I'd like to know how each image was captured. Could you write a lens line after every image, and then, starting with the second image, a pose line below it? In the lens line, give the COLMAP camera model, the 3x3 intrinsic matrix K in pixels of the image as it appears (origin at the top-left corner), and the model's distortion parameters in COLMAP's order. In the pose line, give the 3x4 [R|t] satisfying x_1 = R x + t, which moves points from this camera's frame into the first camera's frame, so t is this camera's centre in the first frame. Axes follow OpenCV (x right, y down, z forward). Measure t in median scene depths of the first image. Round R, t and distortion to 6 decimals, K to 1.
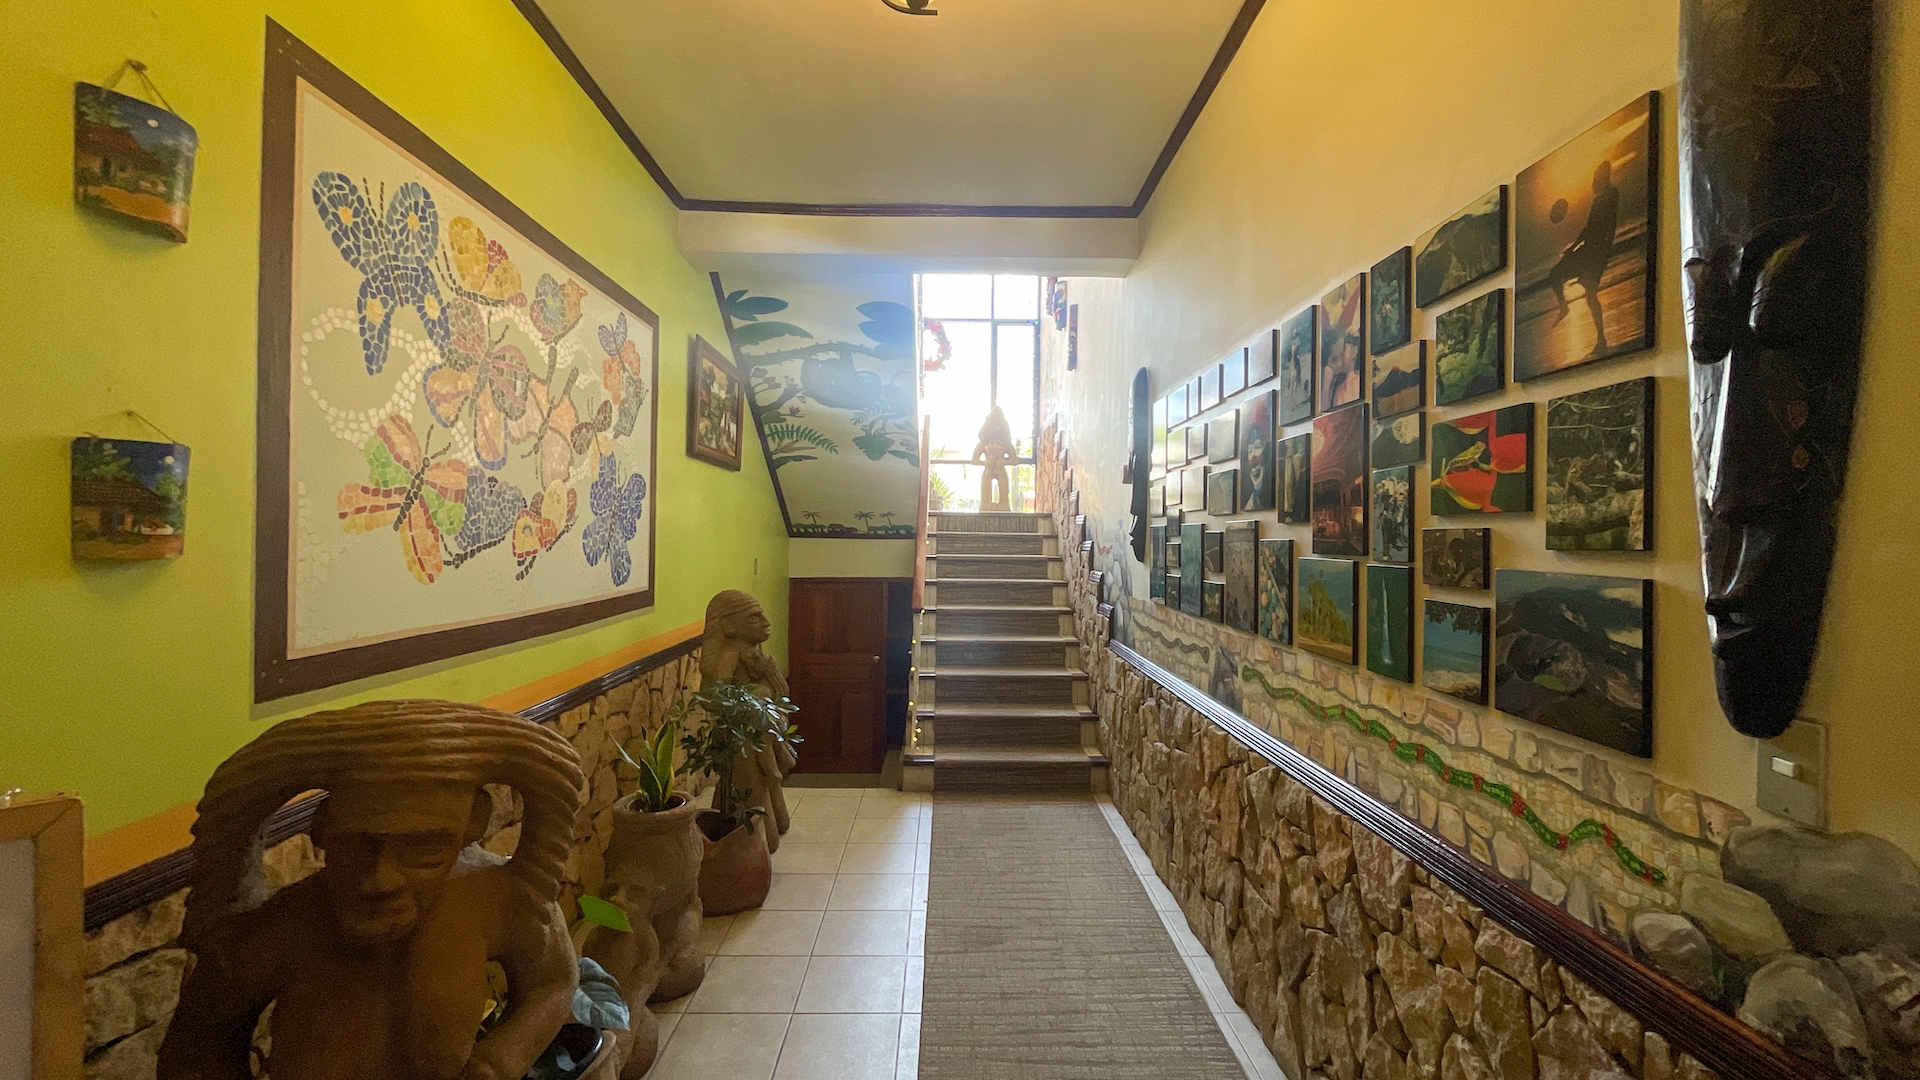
lens RADIAL K [[779.1, 0, 959.3], [0, 779.1, 531.7], [0, 0, 1]] dist [-0.008525, 0.004536]
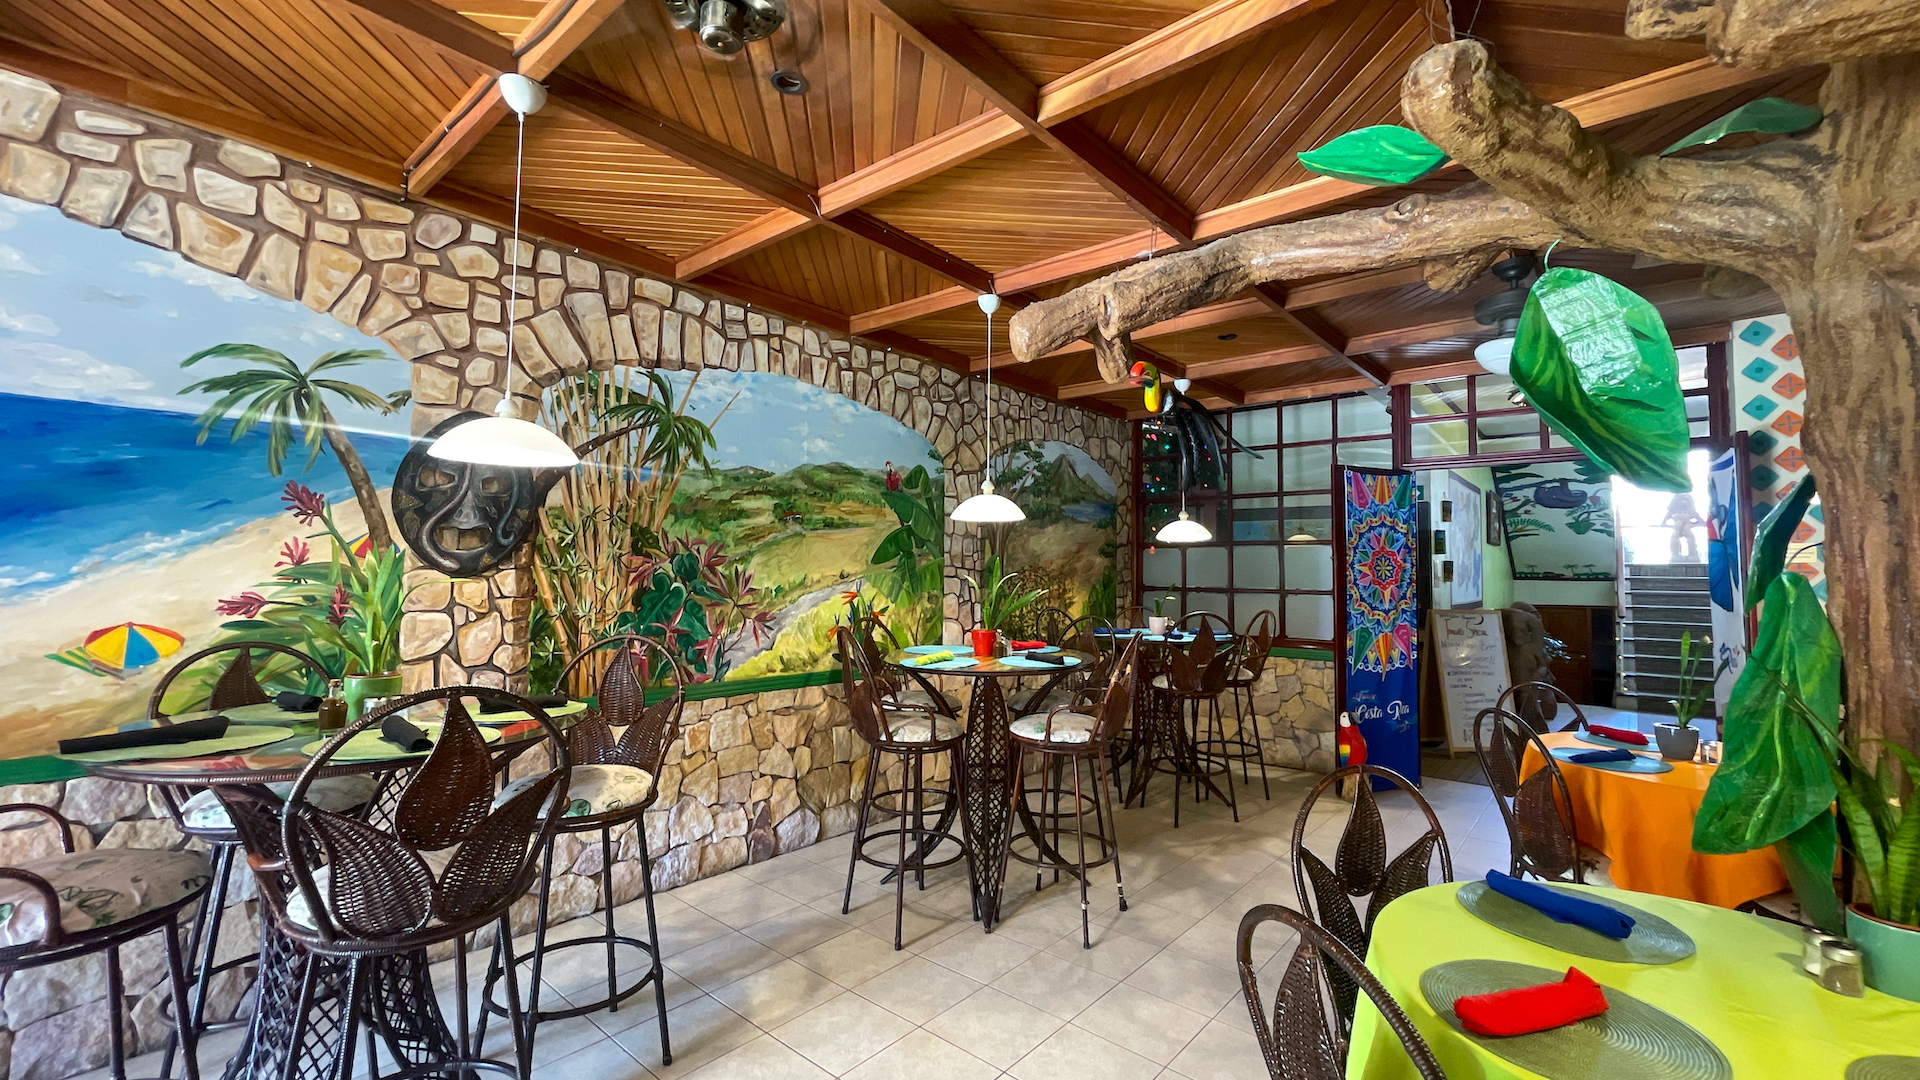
lens RADIAL K [[775.1, 0, 955.1], [0, 775.1, 530.6], [0, 0, 1]] dist [0.011609, -0.006105]
pose [[0.745598, -0.034876, -0.665482, 0.004917], [-0.000539, 0.998598, -0.052937, -0.009757], [0.666395, 0.039828, 0.744534, -1.182220]]
